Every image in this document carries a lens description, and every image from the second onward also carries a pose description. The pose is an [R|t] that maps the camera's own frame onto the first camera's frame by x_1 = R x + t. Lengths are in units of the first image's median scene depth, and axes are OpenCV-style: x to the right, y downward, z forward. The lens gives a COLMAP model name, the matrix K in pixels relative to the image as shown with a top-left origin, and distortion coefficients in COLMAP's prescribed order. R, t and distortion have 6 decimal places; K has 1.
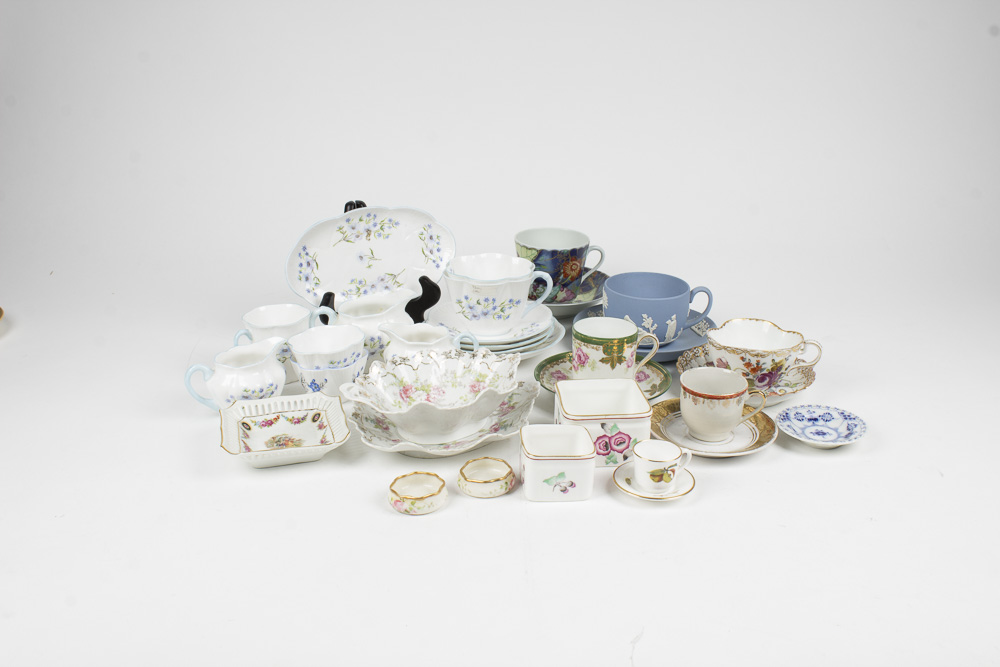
lens RADIAL K [[1038.1, 0, 499.8], [0, 1038.1, 333.5], [0, 0, 1]] dist [-0.096474, 0.000000]
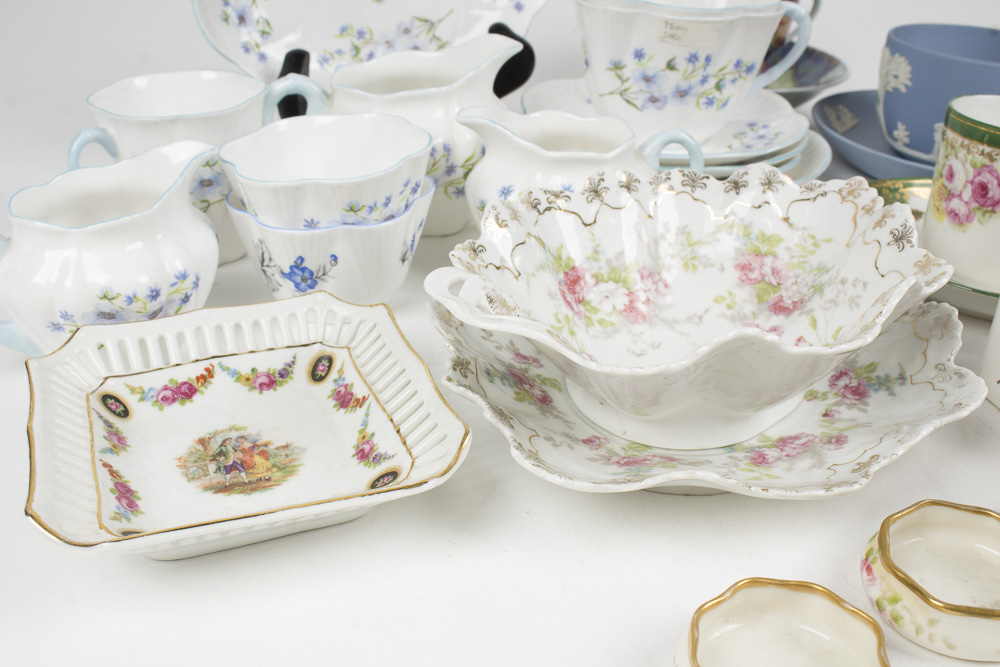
lens RADIAL K [[1038.1, 0, 508.3], [0, 1038.1, 331.2], [0, 0, 1]] dist [-0.096474, 0.000000]
pose [[0.991100, -0.028338, 0.130068, -0.154449], [0.011338, 0.991499, 0.129623, 0.024041], [-0.132636, -0.126995, 0.982996, 0.629912]]
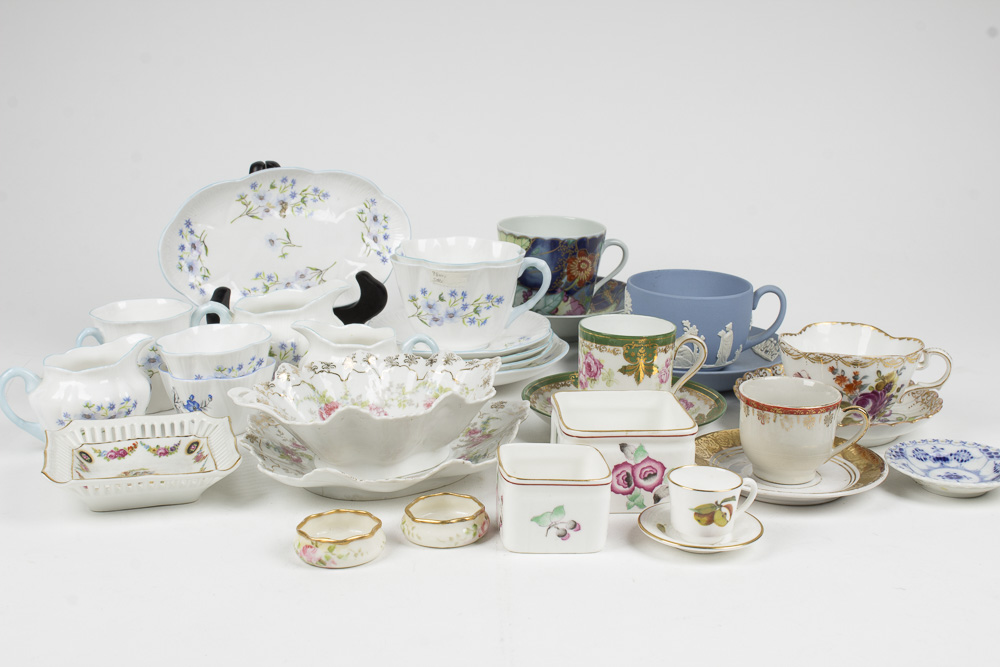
lens RADIAL K [[1453.9, 0, 492.3], [0, 1453.9, 332.8], [0, 0, 1]] dist [-0.024128, 0.000000]
pose [[0.999923, 0.011881, 0.003626, 0.010391], [-0.011419, 0.994066, -0.108176, 0.102765], [-0.004890, 0.108126, 0.994125, 0.060350]]
